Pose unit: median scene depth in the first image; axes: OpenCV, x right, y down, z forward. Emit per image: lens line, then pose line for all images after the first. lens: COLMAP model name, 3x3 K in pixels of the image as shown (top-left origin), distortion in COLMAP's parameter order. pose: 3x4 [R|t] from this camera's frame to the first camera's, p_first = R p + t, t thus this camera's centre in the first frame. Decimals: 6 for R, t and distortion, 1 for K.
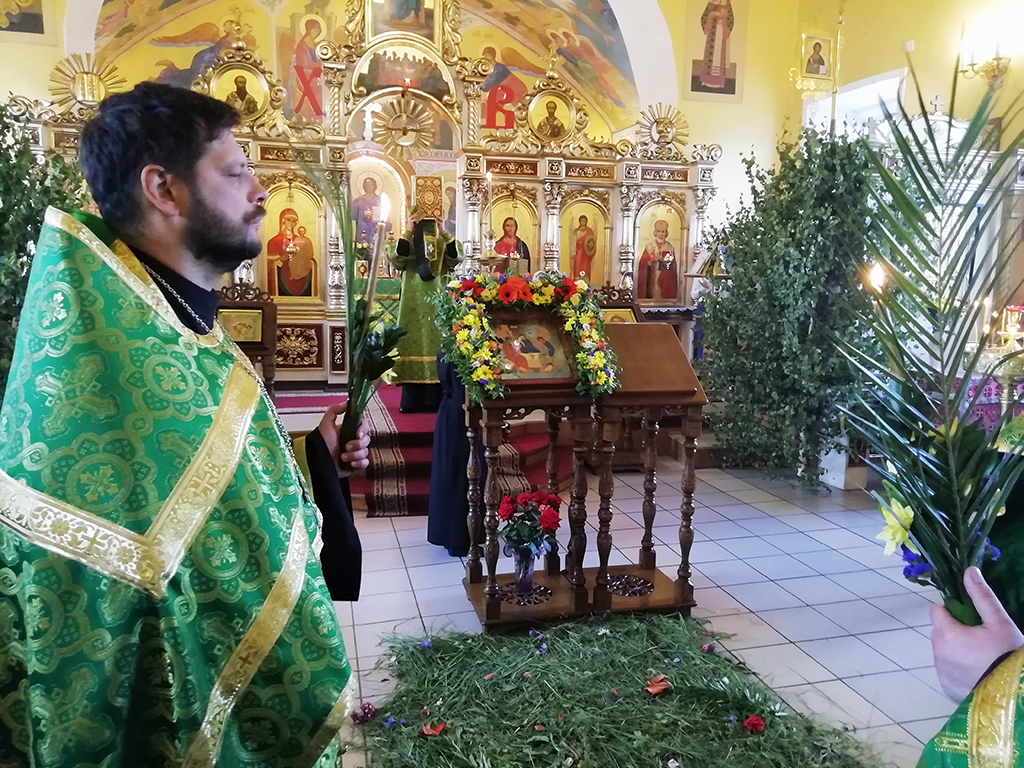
lens RADIAL K [[750.8, 0, 509.2], [0, 750.8, 369.0], [0, 0, 1]] dist [0.053750, -0.035213]
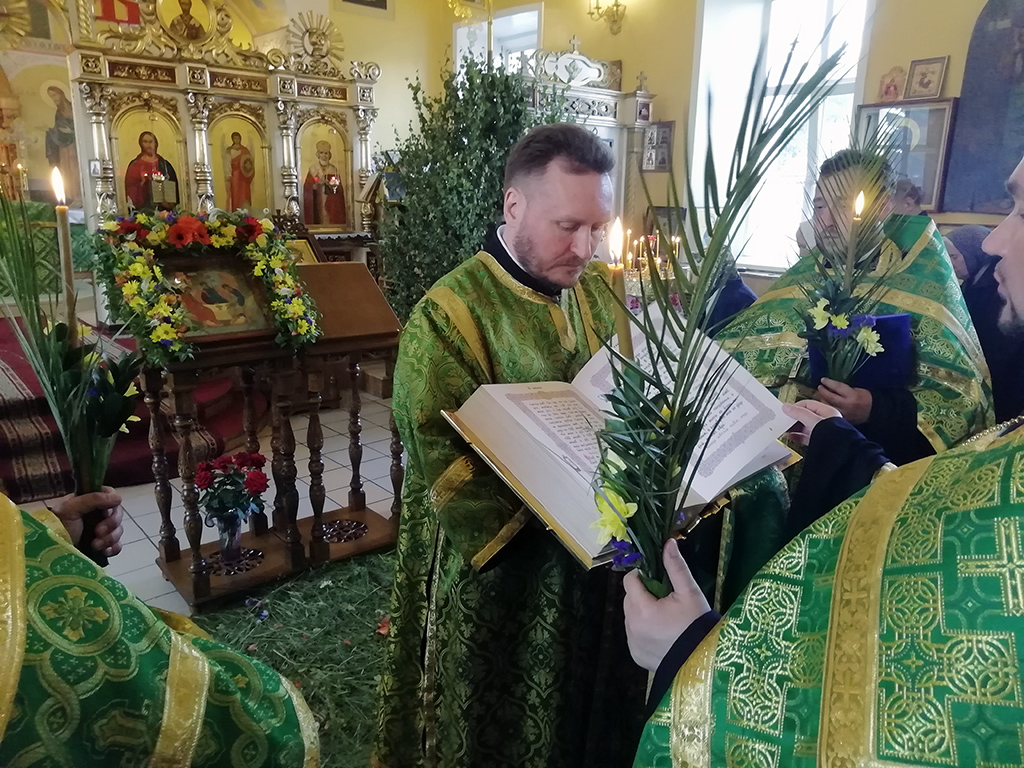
lens RADIAL K [[755.2, 0, 507.8], [0, 755.2, 371.7], [0, 0, 1]] dist [0.041846, -0.030887]
pose [[0.903642, -0.099998, 0.416451, -0.018889], [0.053916, 0.991186, 0.121013, -0.013876], [-0.424881, -0.086899, 0.901069, 0.014096]]
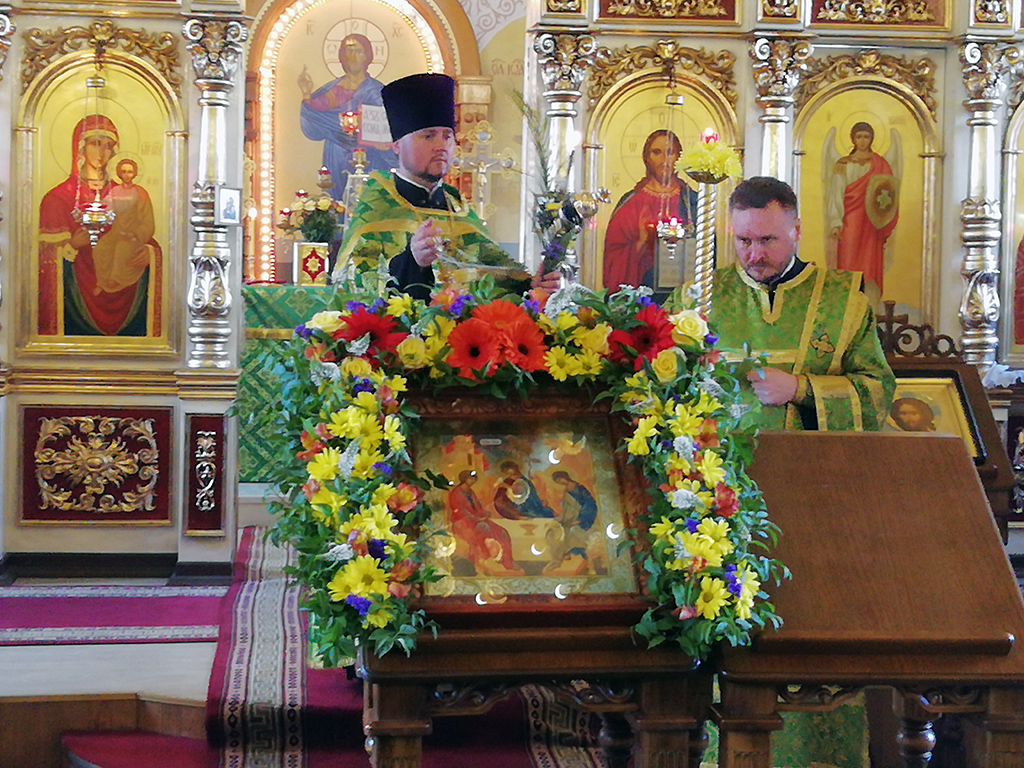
lens RADIAL K [[1910.6, 0, 511.2], [0, 1910.6, 340.6], [0, 0, 1]] dist [0.096694, -0.104301]
pose [[0.990978, 0.005361, -0.133916, 0.061588], [-0.017064, 0.996114, -0.086402, -0.011695], [0.132932, 0.087908, 0.987219, 0.047908]]
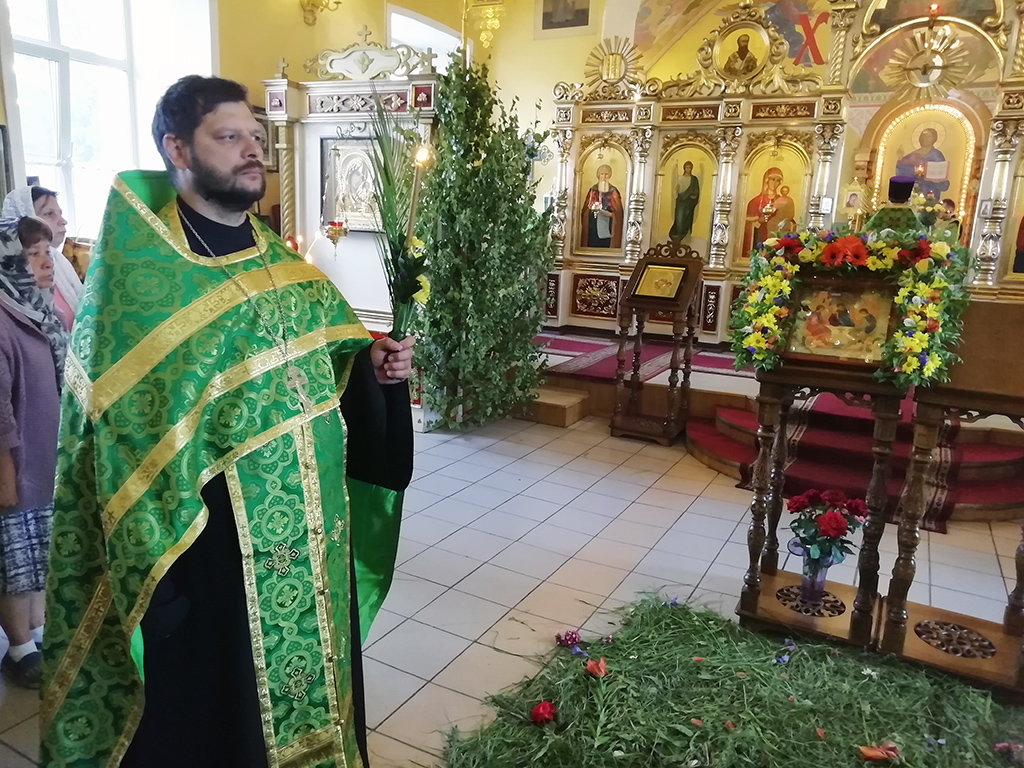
lens RADIAL K [[754.2, 0, 512.7], [0, 754.2, 373.4], [0, 0, 1]] dist [0.029484, -0.008025]
pose [[0.740751, 0.144464, -0.656063, 0.140562], [-0.112013, 0.989493, 0.091412, -0.002384], [0.662375, 0.005774, 0.749150, 0.052028]]
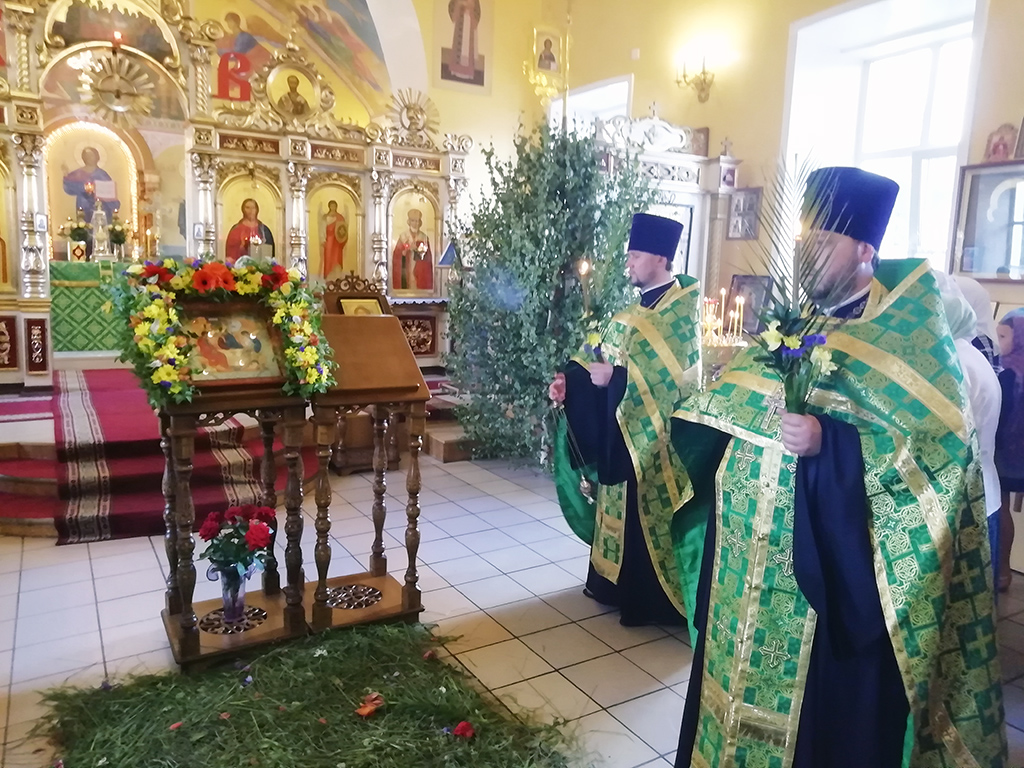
lens RADIAL K [[756.7, 0, 503.6], [0, 756.7, 369.3], [0, 0, 1]] dist [0.046934, -0.027750]
pose [[0.959564, -0.022194, 0.280613, 0.036443], [0.018687, 0.999710, 0.015167, -0.002344], [-0.280869, -0.009310, 0.959701, 0.022887]]
